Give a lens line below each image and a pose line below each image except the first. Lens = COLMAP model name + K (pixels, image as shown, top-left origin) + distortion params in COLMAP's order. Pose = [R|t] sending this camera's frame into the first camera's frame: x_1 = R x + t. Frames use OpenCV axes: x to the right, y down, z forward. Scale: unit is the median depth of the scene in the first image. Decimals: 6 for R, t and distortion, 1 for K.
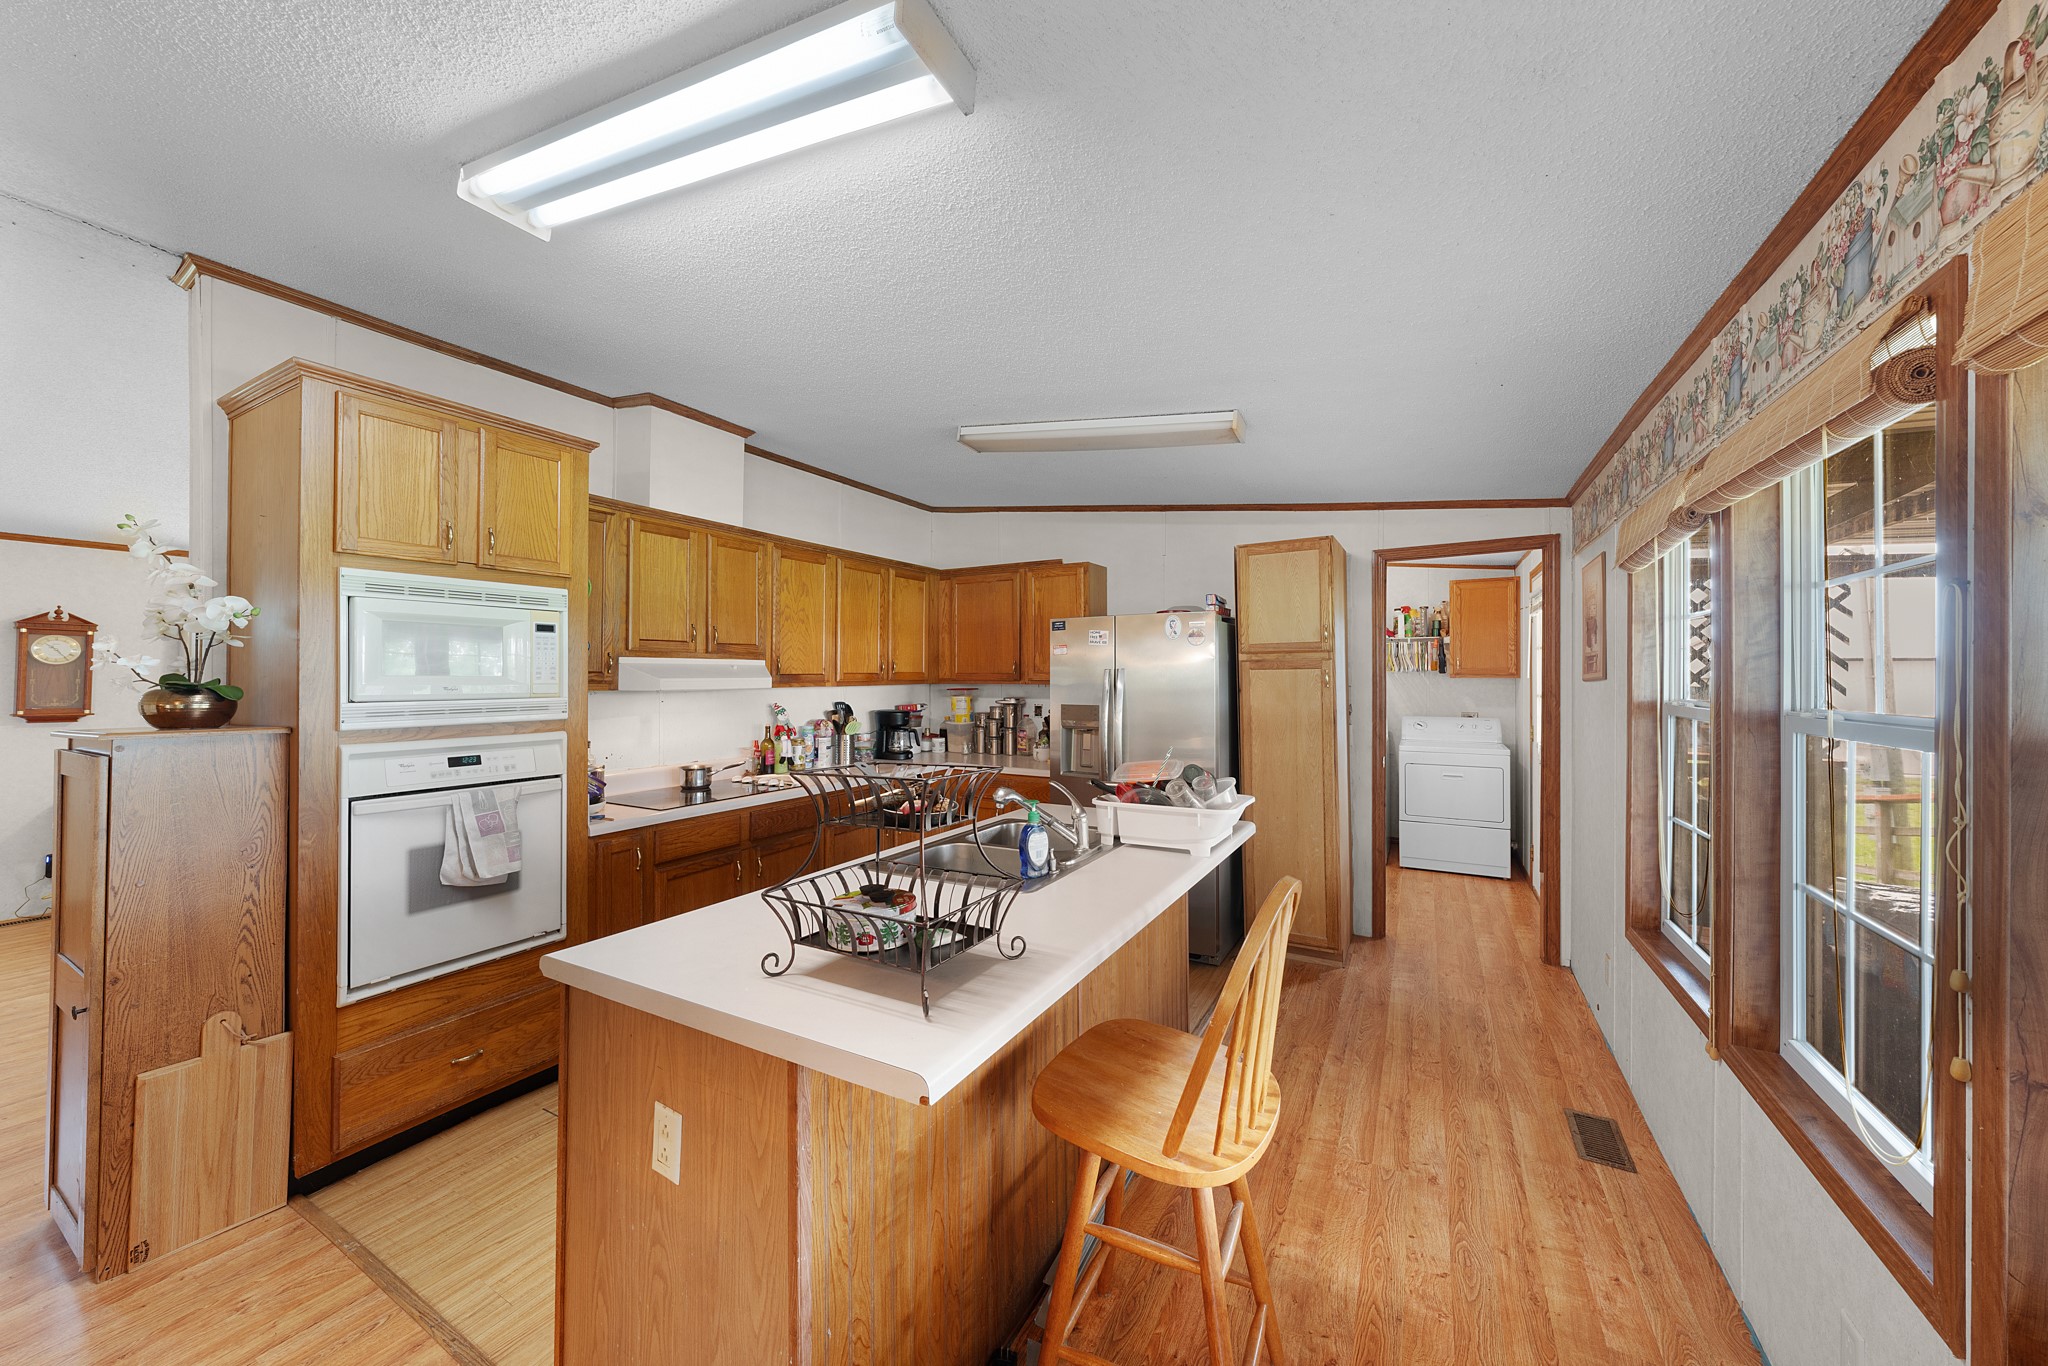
lens RADIAL K [[717.6, 0, 1017.9], [0, 717.6, 672.7], [0, 0, 1]] dist [-0.001091, 0.000994]
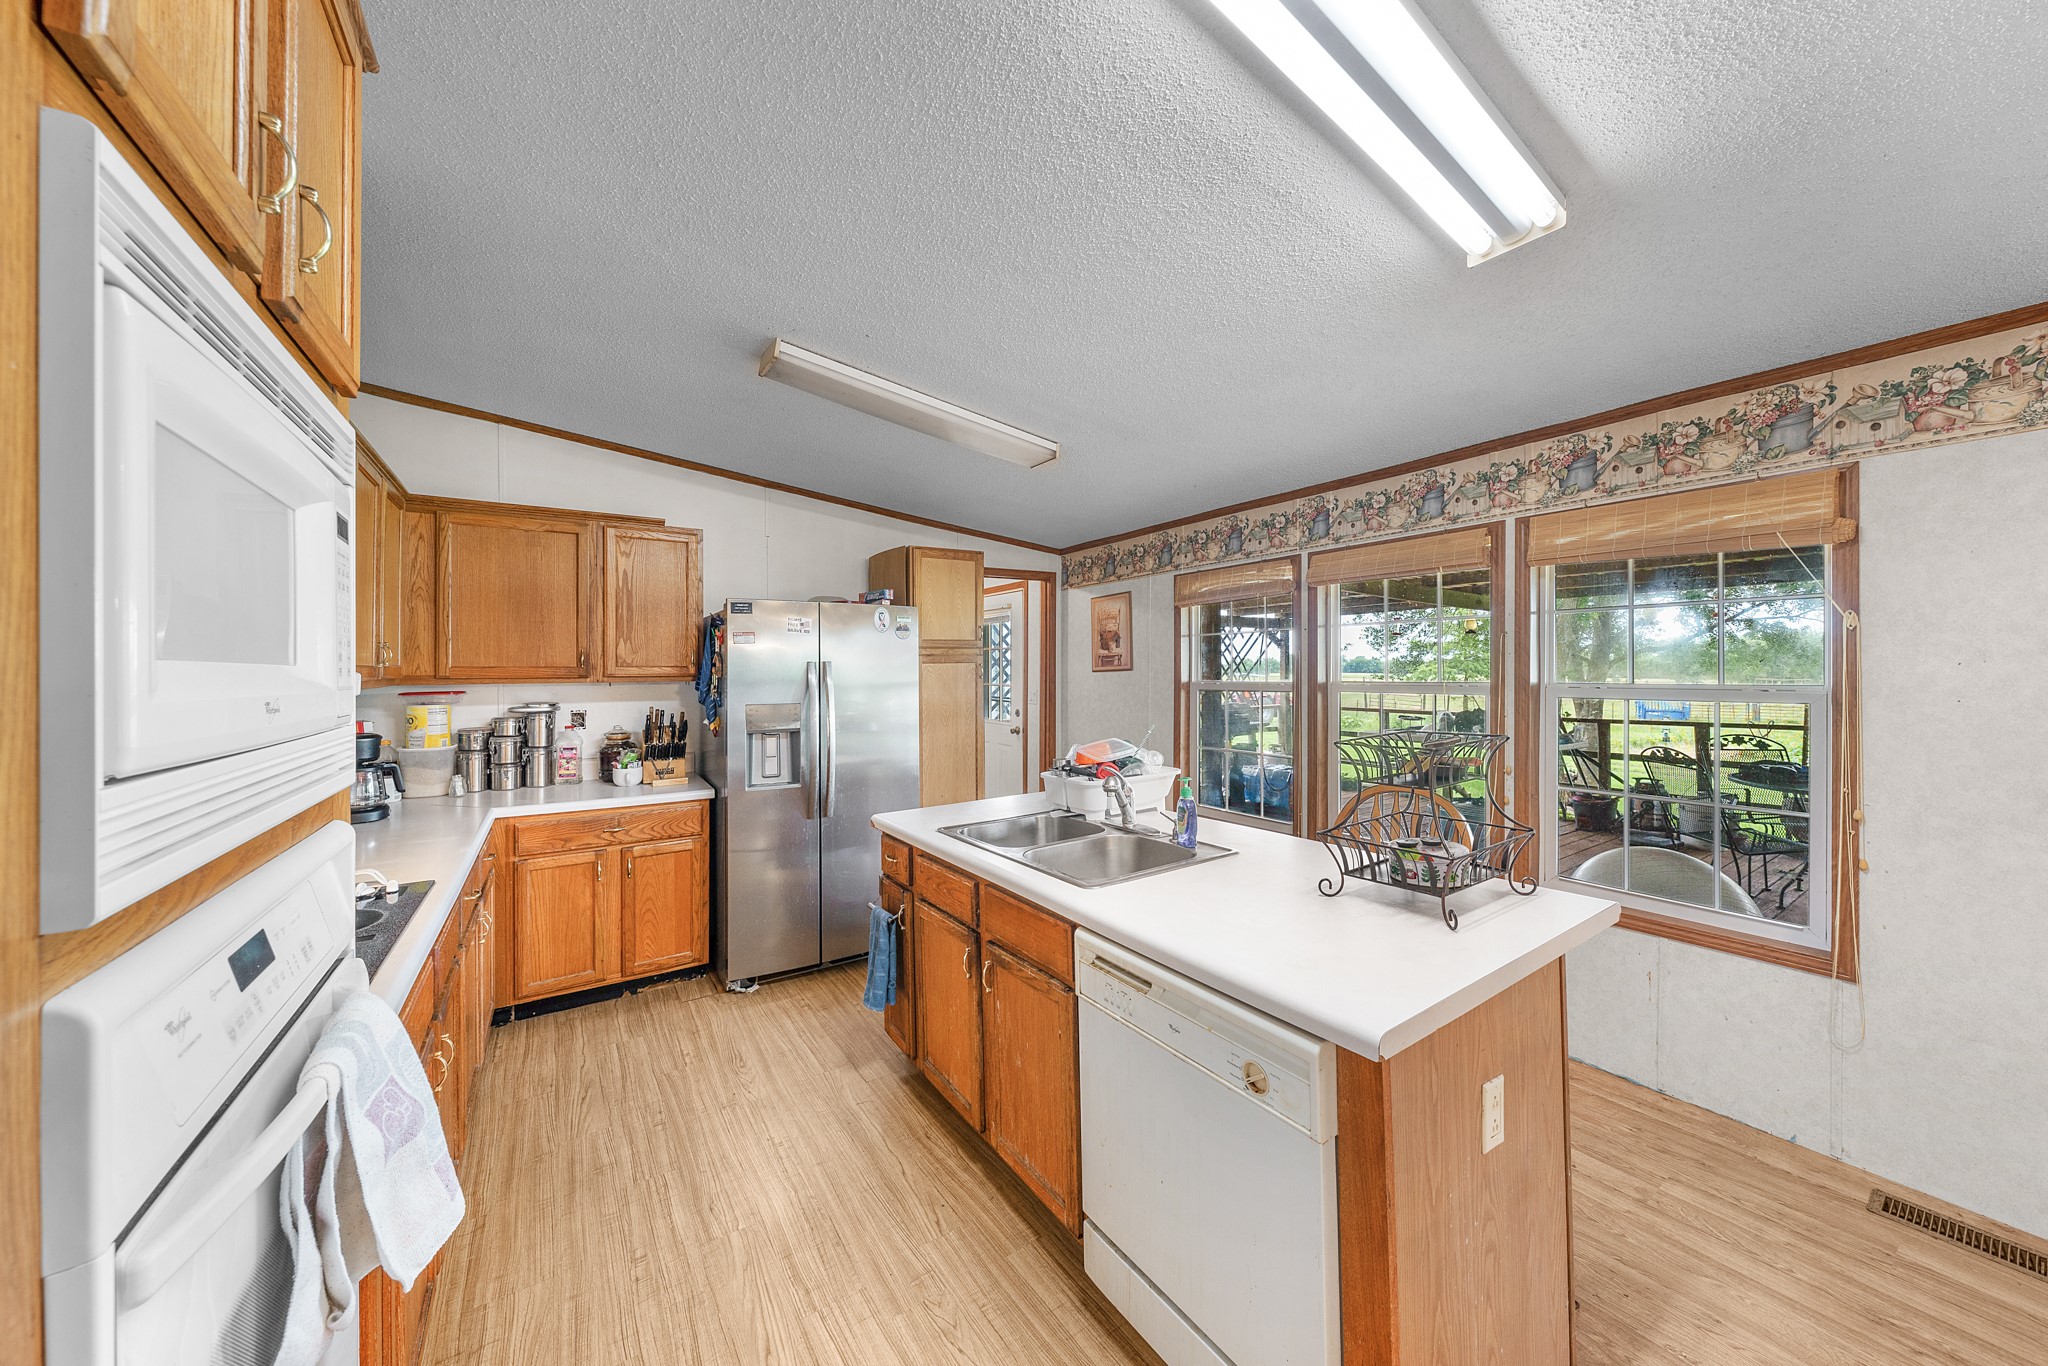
lens RADIAL K [[717.6, 0, 1033.2], [0, 717.6, 667.7], [0, 0, 1]] dist [-0.001091, 0.000994]
pose [[0.459590, 0.004758, 0.888118, -0.402791], [-0.000525, 0.999987, -0.005086, 0.004787], [-0.888131, 0.001871, 0.459587, 0.269145]]
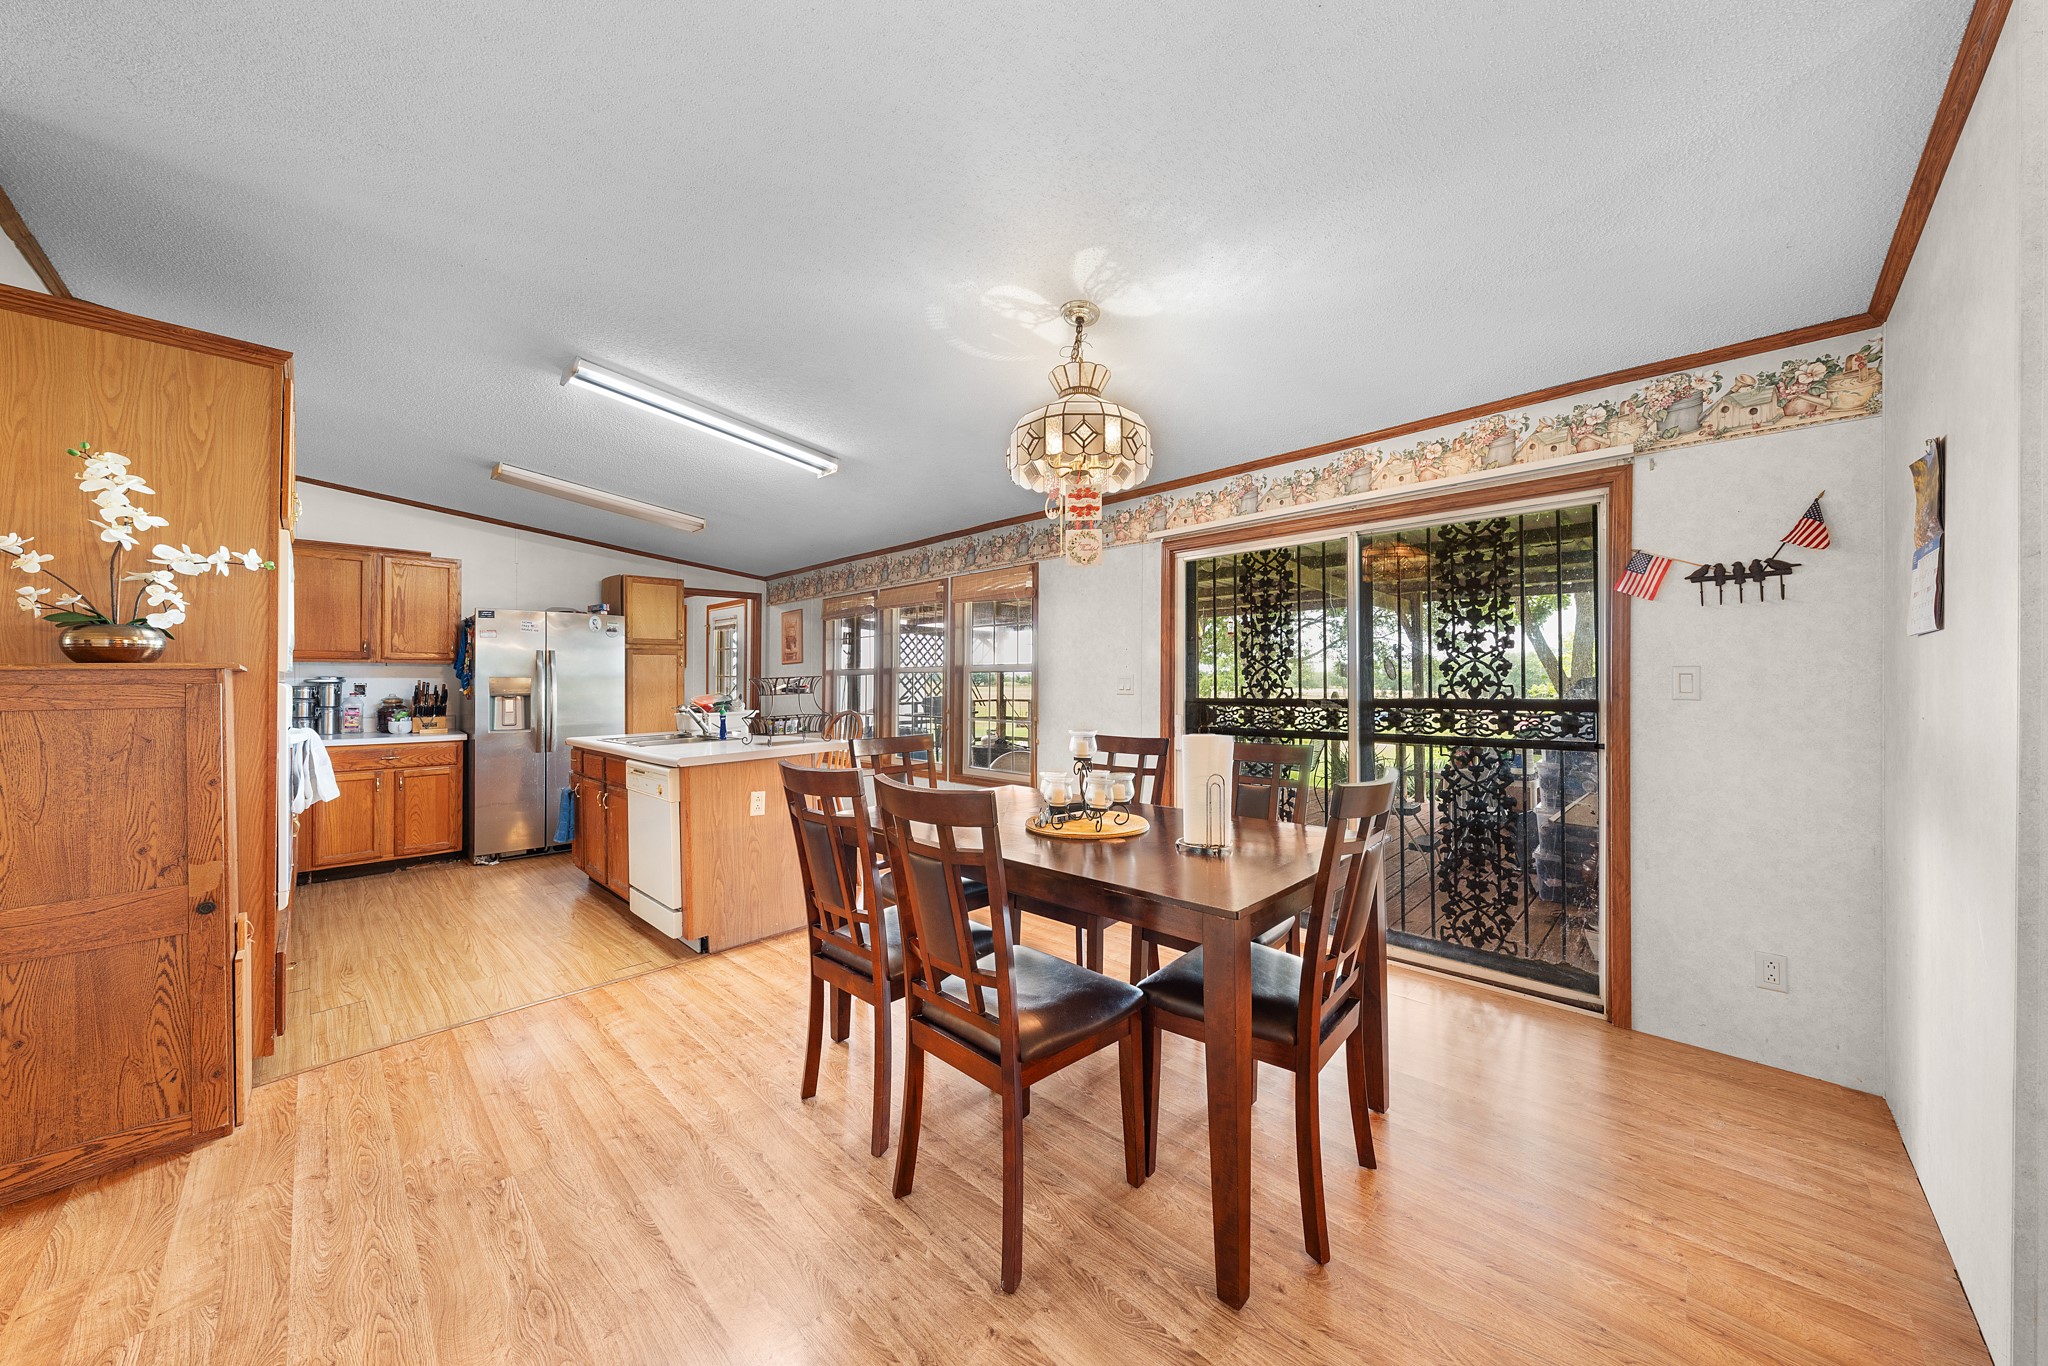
lens RADIAL K [[717.6, 0, 1037.8], [0, 717.6, 679.1], [0, 0, 1]] dist [-0.001091, 0.000994]
pose [[0.263335, 0.008944, 0.964663, -0.707253], [-0.004254, 0.999958, -0.008110, 0.042380], [-0.964695, -0.001968, 0.263362, -0.199301]]
